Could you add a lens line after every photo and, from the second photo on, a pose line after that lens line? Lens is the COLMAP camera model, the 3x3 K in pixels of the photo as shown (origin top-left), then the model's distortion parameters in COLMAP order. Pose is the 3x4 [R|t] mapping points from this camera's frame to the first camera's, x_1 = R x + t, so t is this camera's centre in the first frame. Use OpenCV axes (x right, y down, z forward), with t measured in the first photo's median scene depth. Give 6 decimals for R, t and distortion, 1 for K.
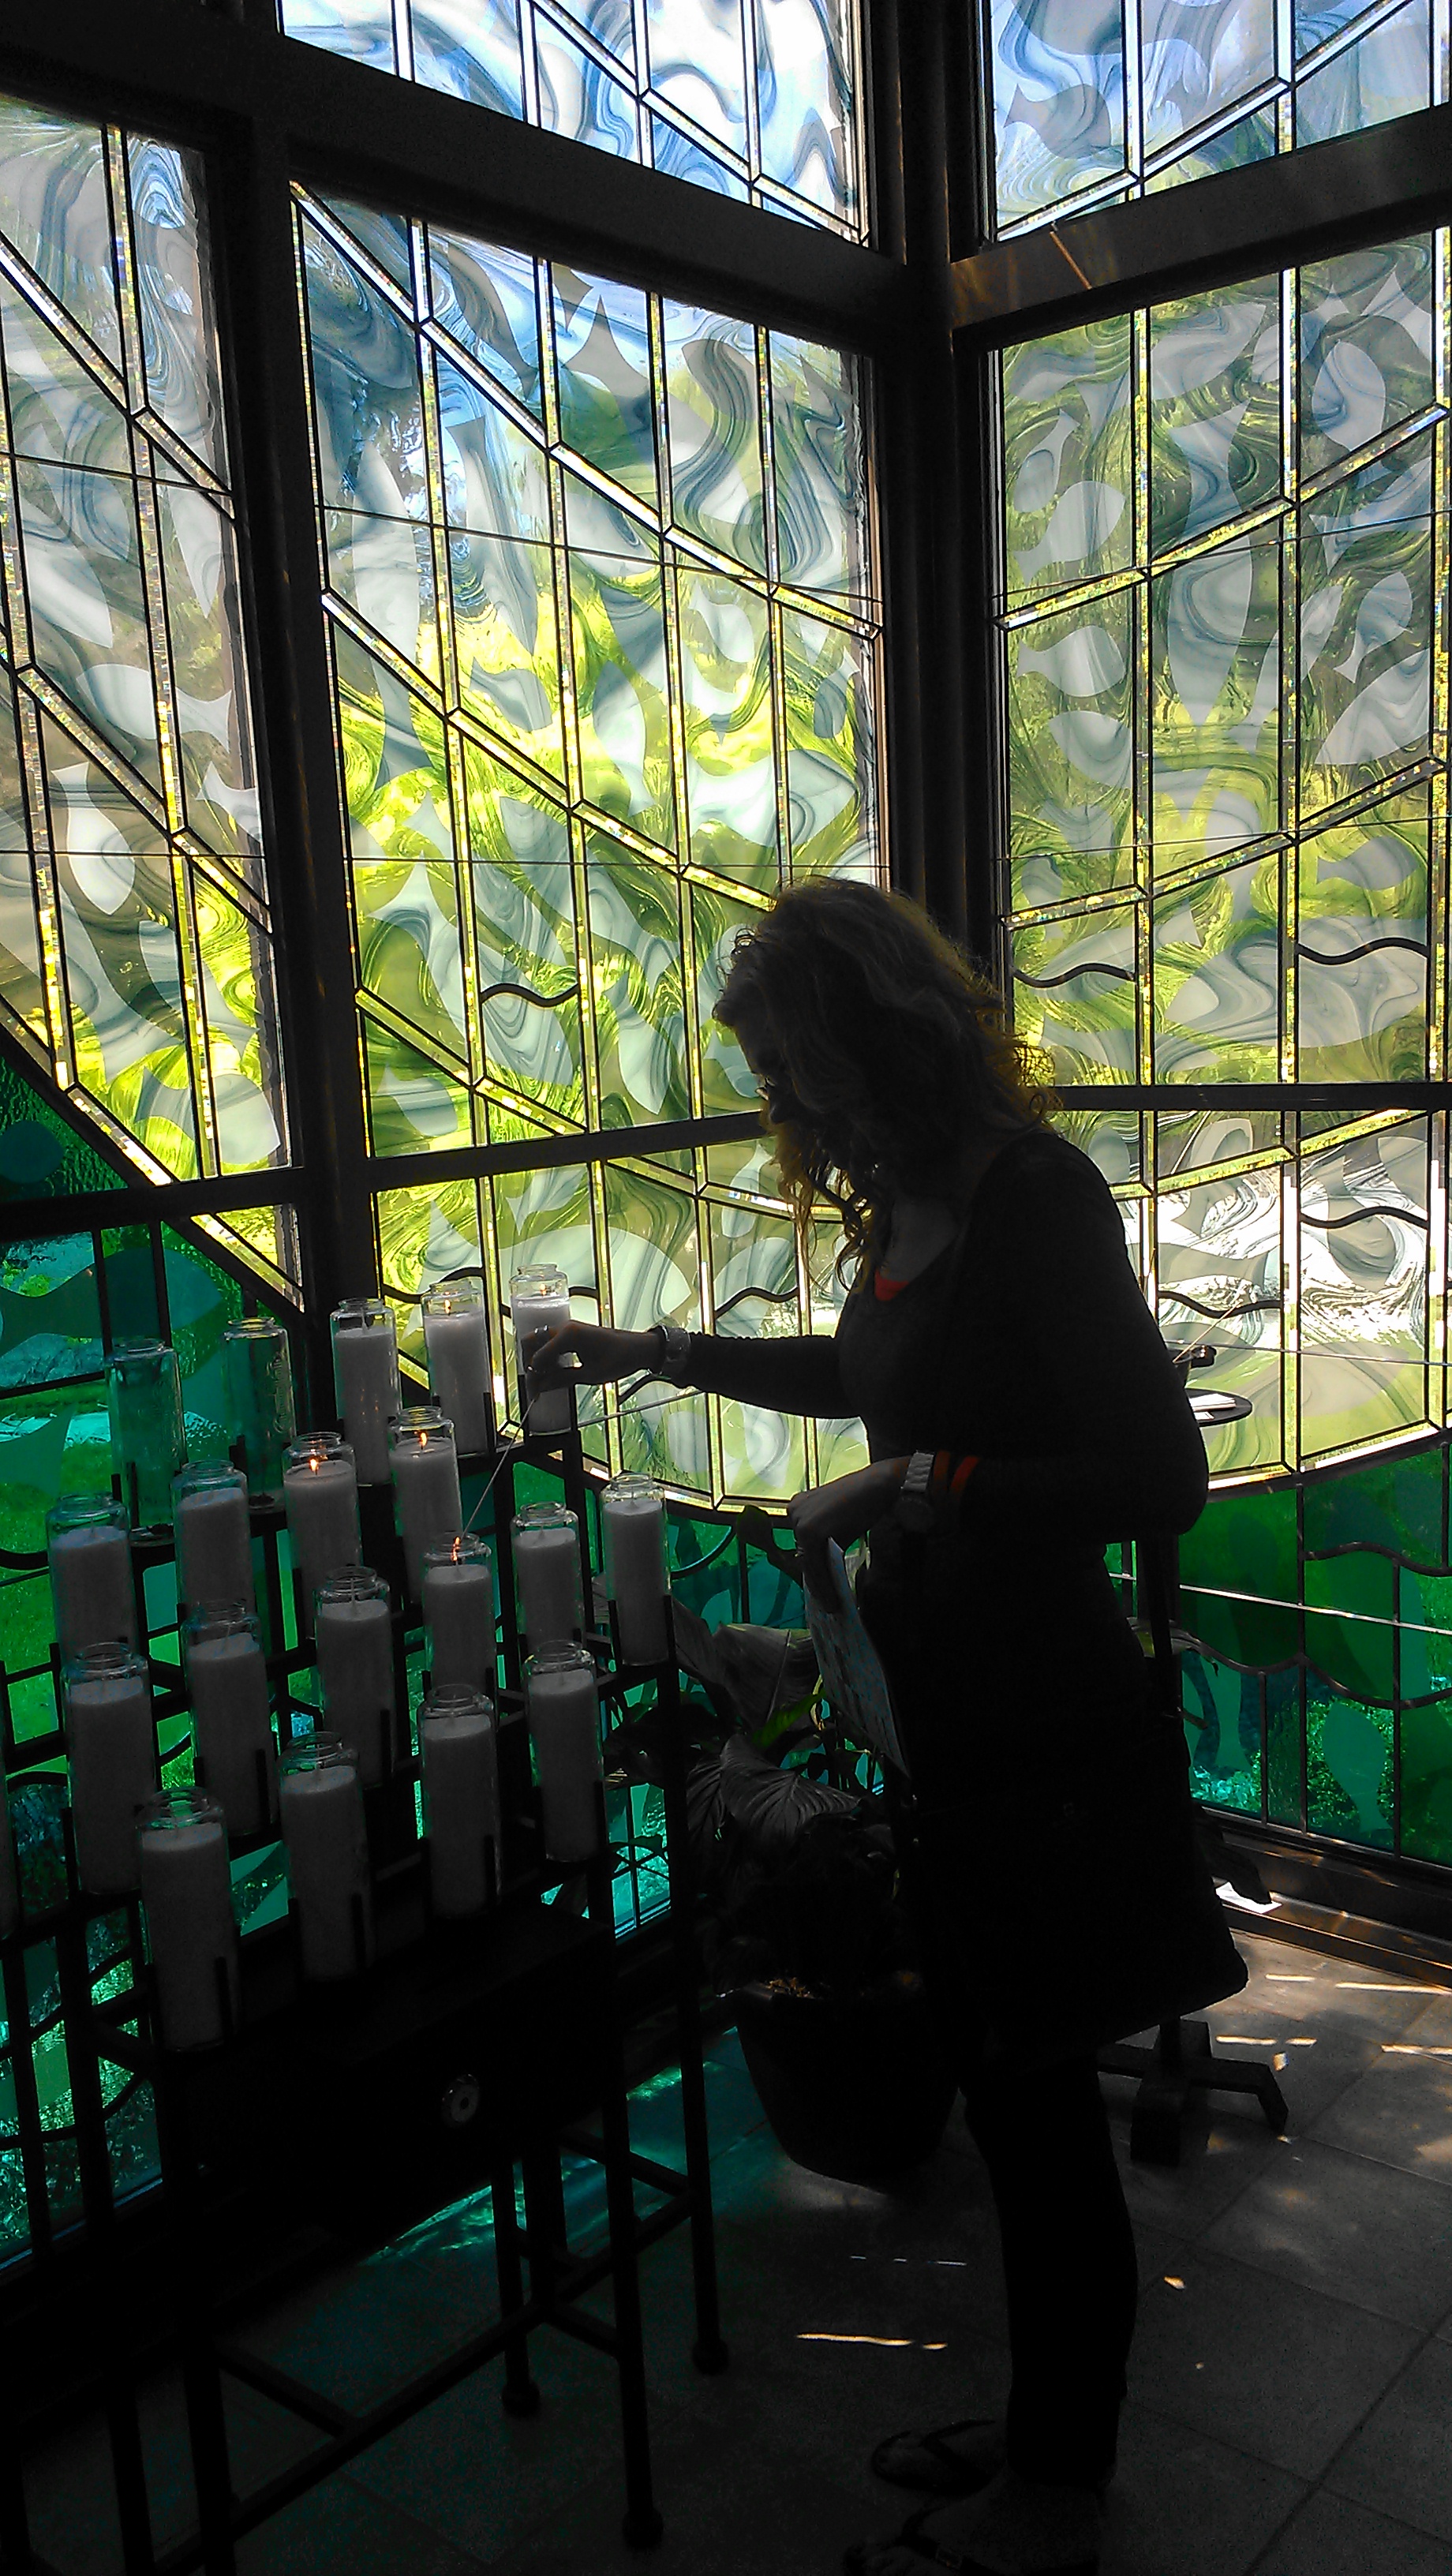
lens RADIAL K [[2058.0, 0, 696.6], [0, 2058.0, 1293.4], [0, 0, 1]] dist [0.126472, -0.244907]
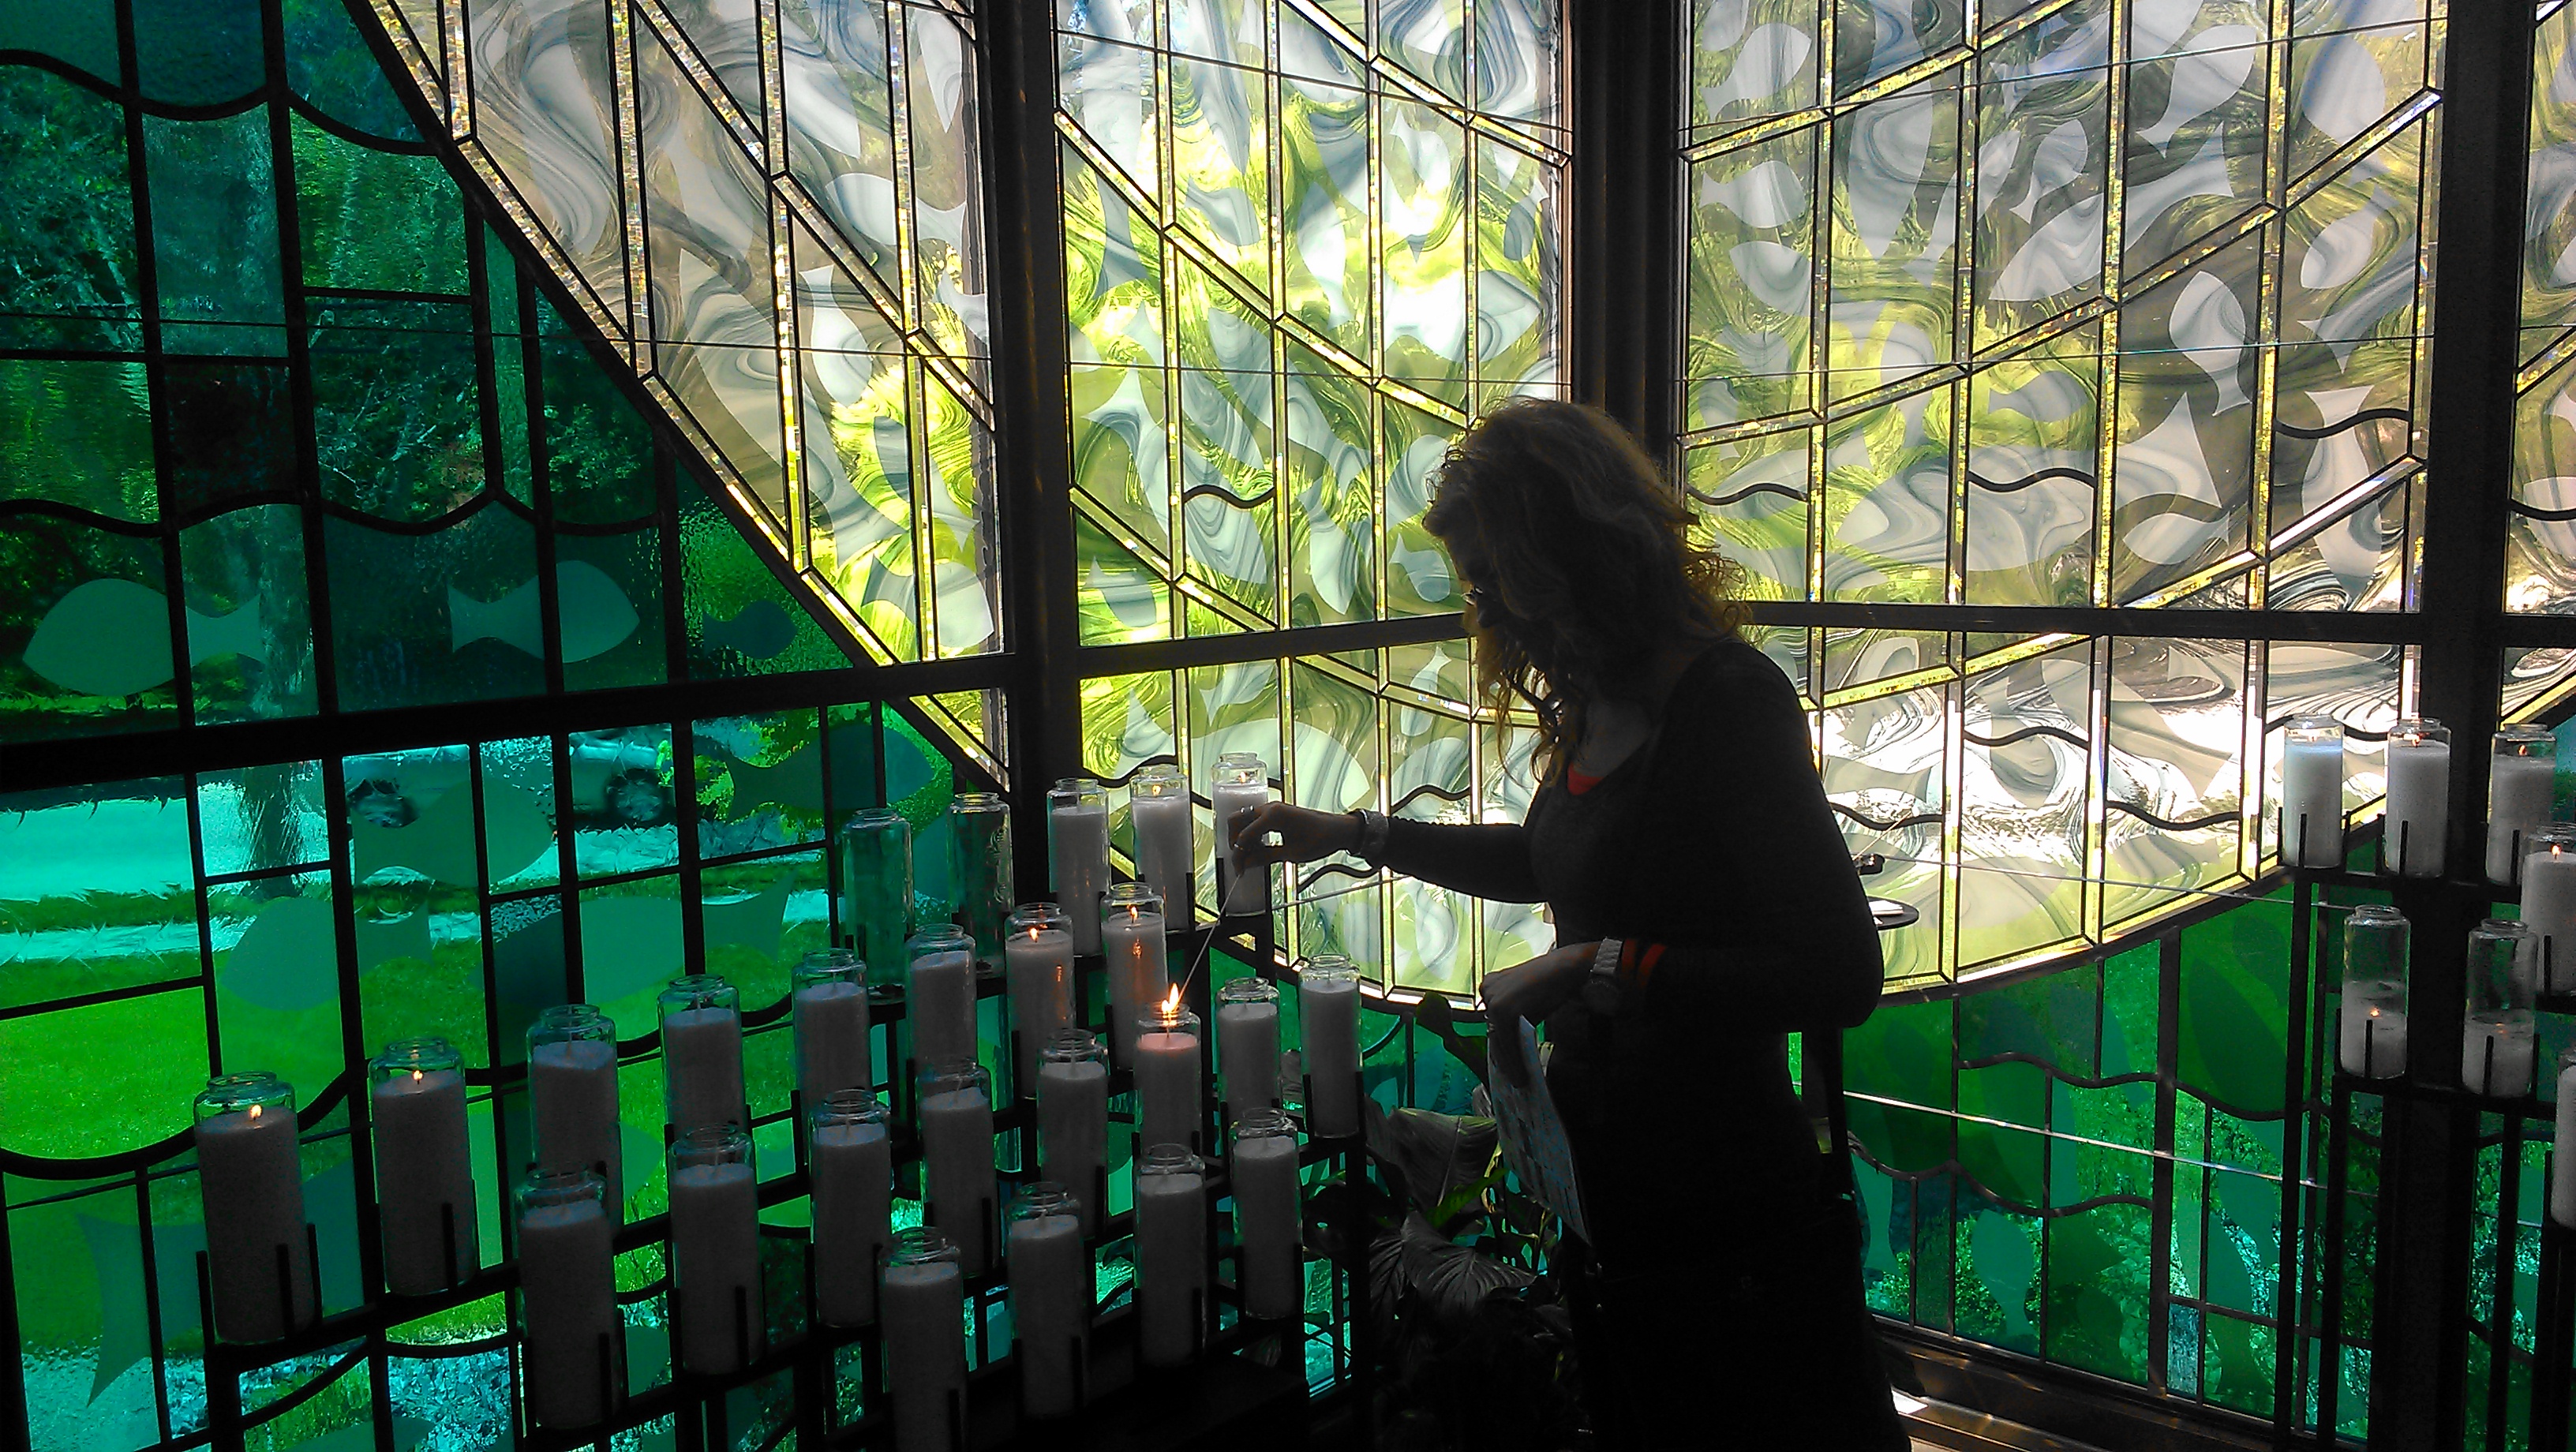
lens RADIAL K [[2058.0, 0, 1304.6], [0, 2058.0, 745.1], [0, 0, 1]] dist [0.126472, -0.244907]
pose [[0.999396, 0.033077, -0.010615, -0.026642], [-0.033344, 0.999105, -0.026013, 0.006601], [0.009745, 0.026352, 0.999605, -0.037475]]
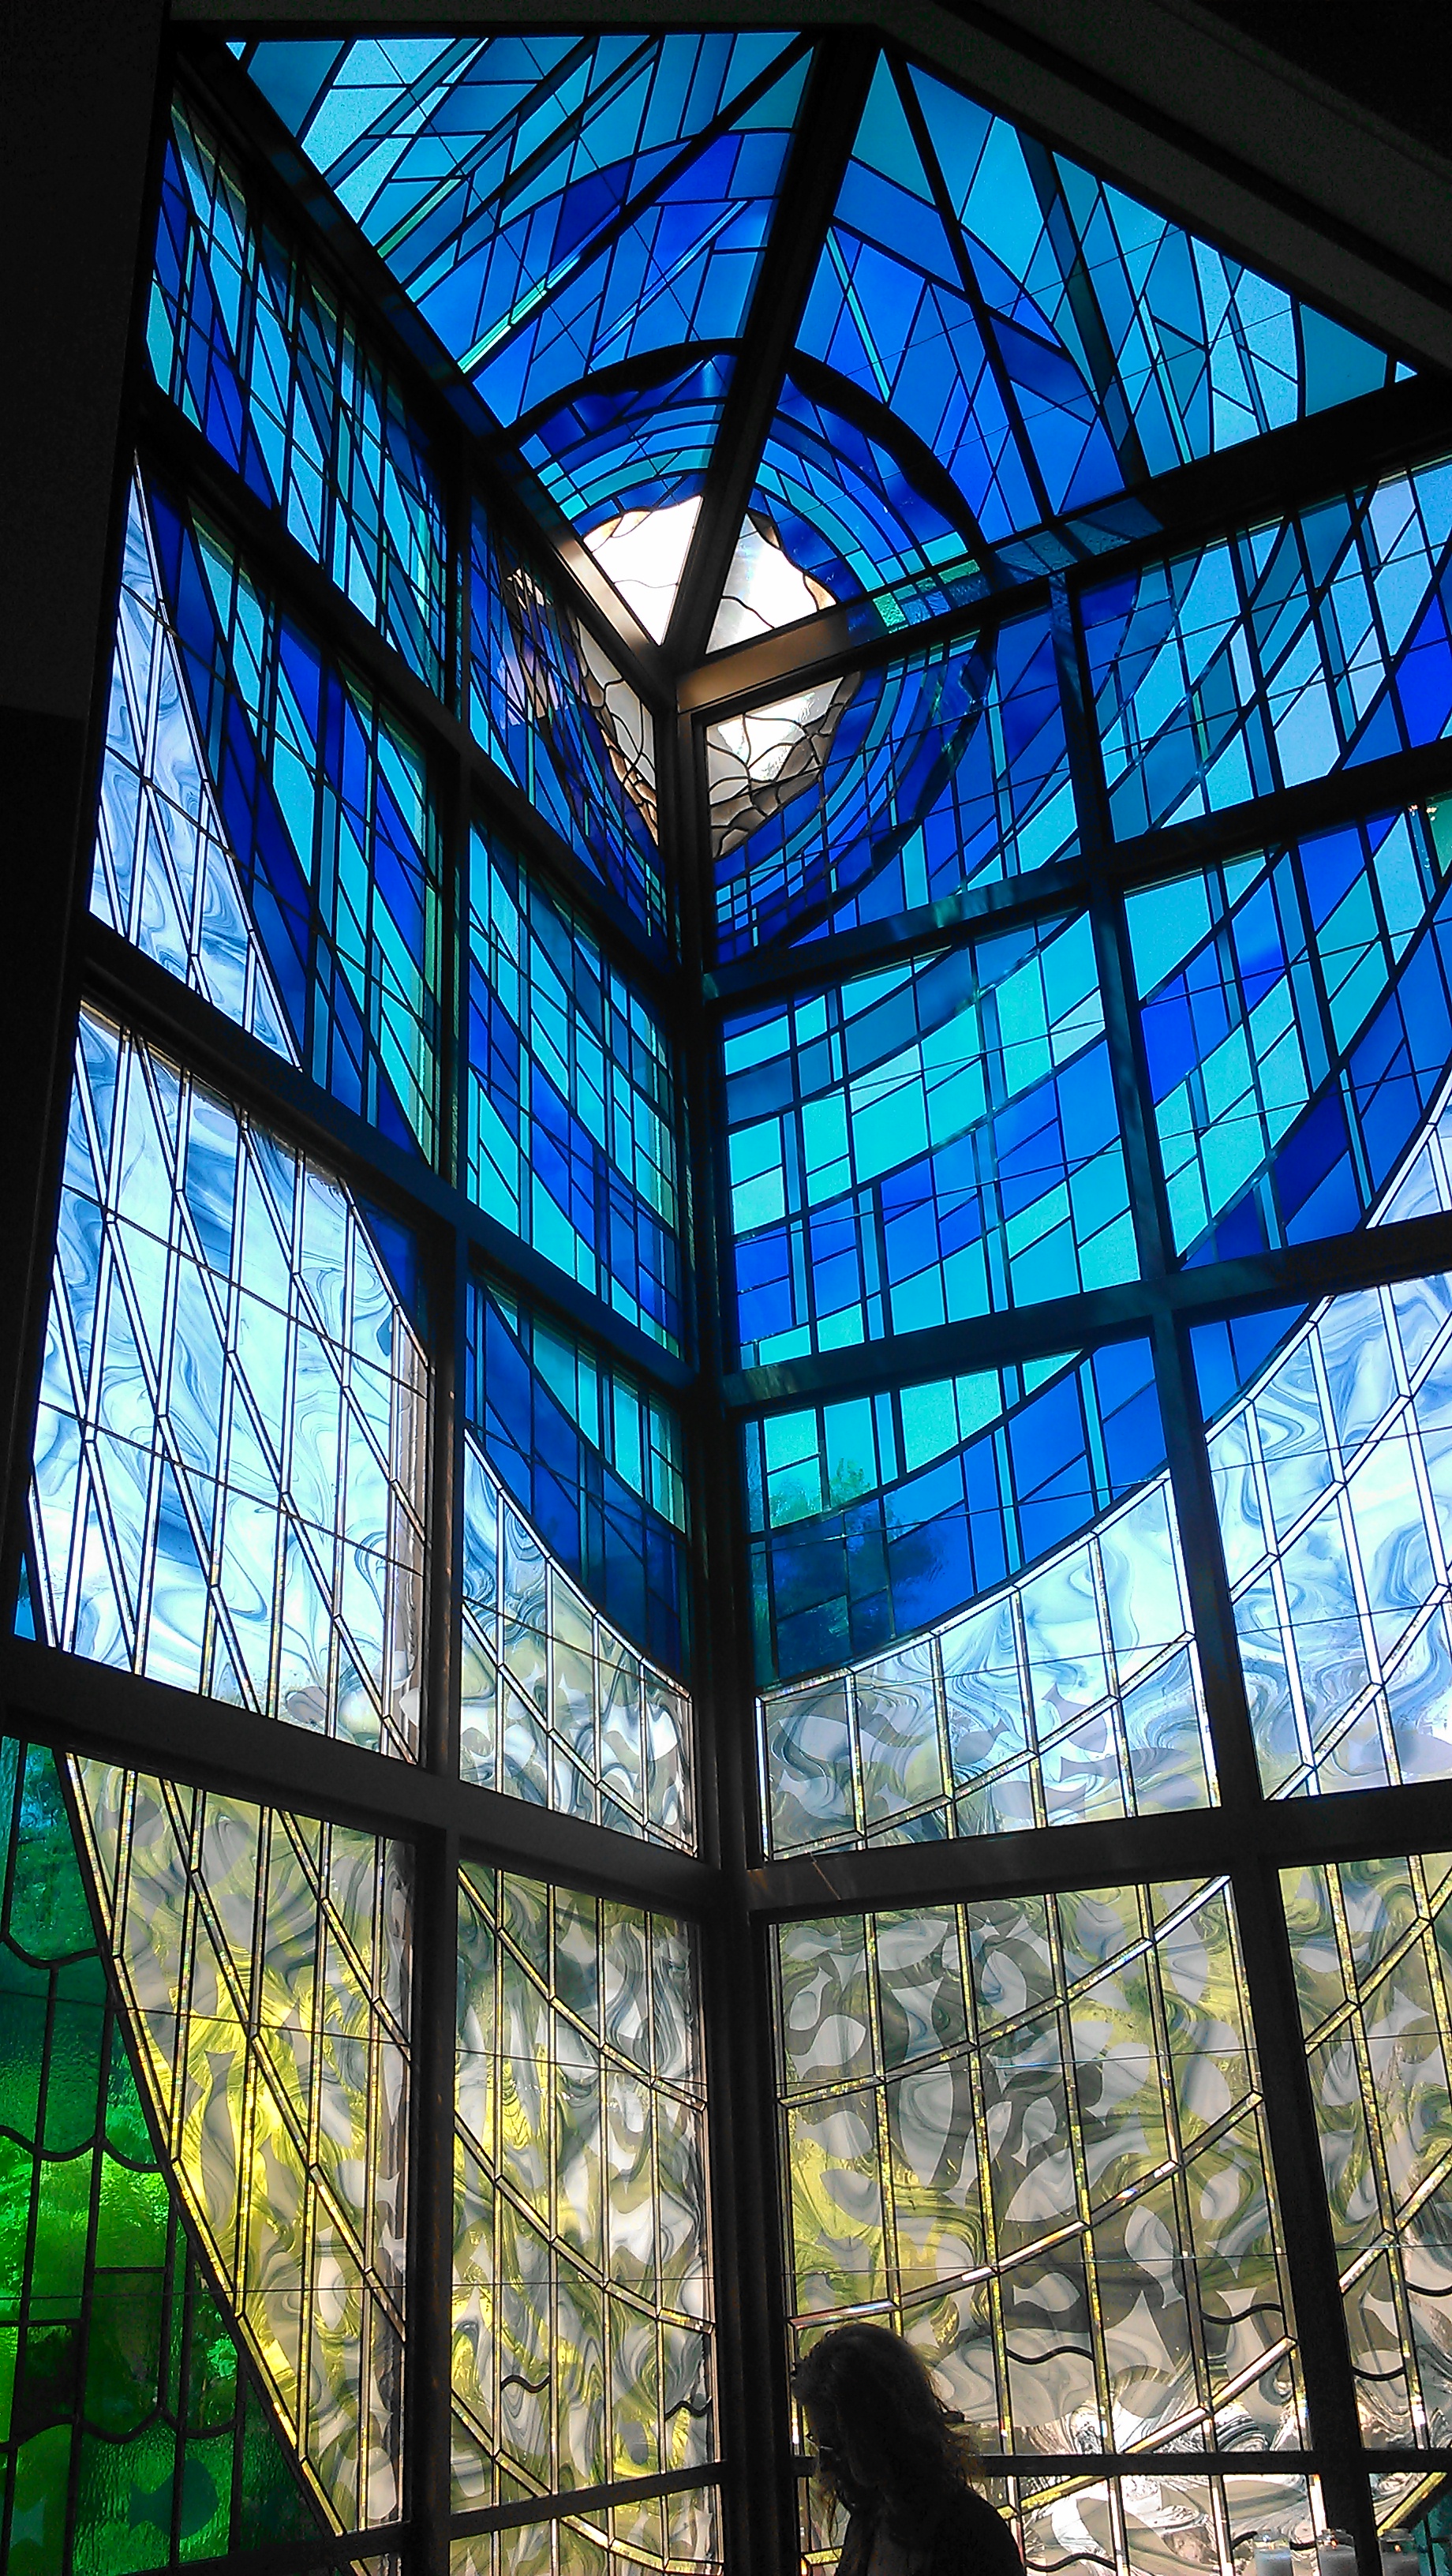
lens RADIAL K [[2083.8, 0, 683.9], [0, 2083.8, 1324.9], [0, 0, 1]] dist [0.115093, -0.178825]
pose [[0.965775, 0.120870, 0.229496, -0.382245], [0.026875, 0.833393, -0.552027, 0.053632], [-0.257984, 0.539302, 0.801622, -0.563673]]
